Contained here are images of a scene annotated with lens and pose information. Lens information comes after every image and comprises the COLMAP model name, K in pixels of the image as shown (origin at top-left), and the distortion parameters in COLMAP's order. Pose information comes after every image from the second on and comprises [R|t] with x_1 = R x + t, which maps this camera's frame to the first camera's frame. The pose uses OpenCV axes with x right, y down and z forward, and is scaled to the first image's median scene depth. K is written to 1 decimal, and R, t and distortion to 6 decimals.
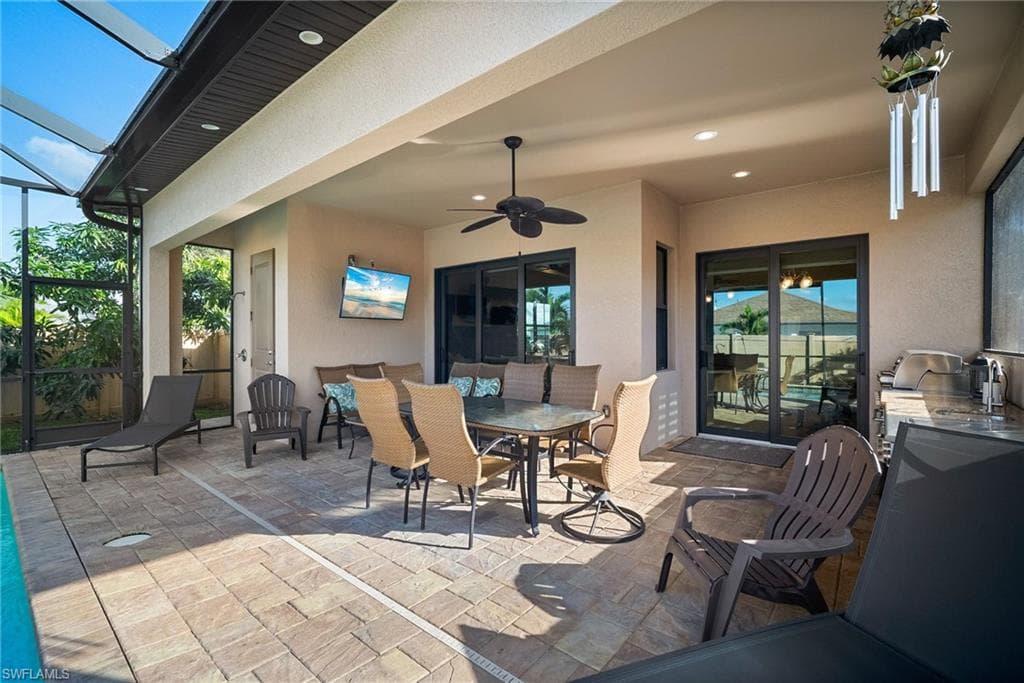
lens RADIAL K [[452.9, 0, 509.8], [0, 452.9, 341.0], [0, 0, 1]] dist [-0.010806, 0.003852]
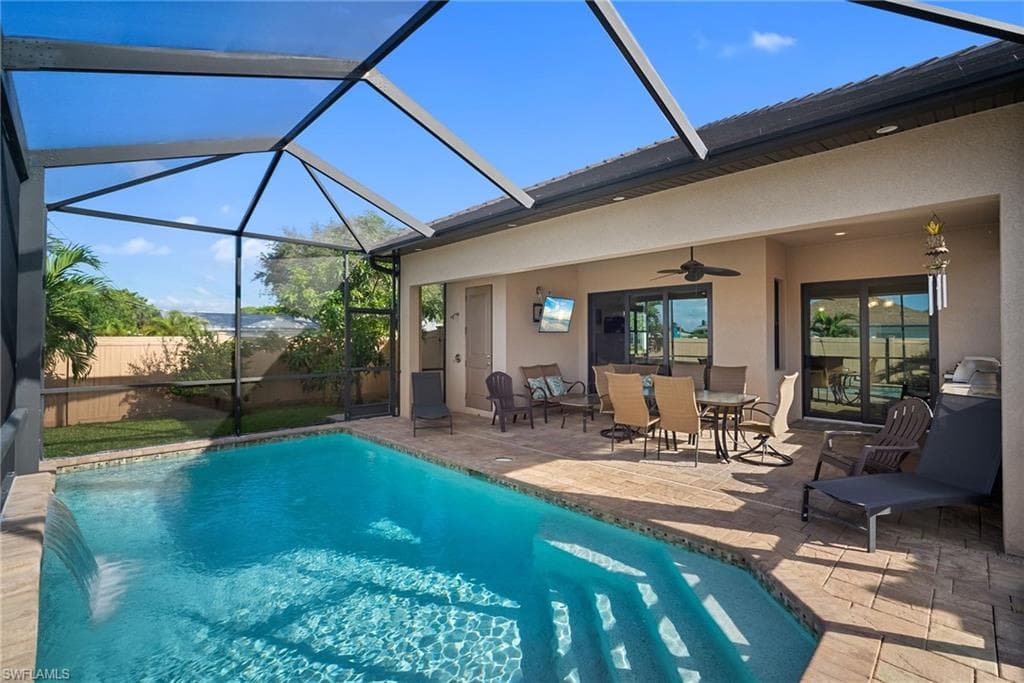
lens RADIAL K [[452.9, 0, 511.8], [0, 452.9, 334.9], [0, 0, 1]] dist [-0.010806, 0.003852]
pose [[0.994130, -0.004255, -0.108105, -0.301216], [0.003106, 0.999937, -0.010797, -0.027945], [0.108145, 0.010397, 0.994081, -0.434612]]
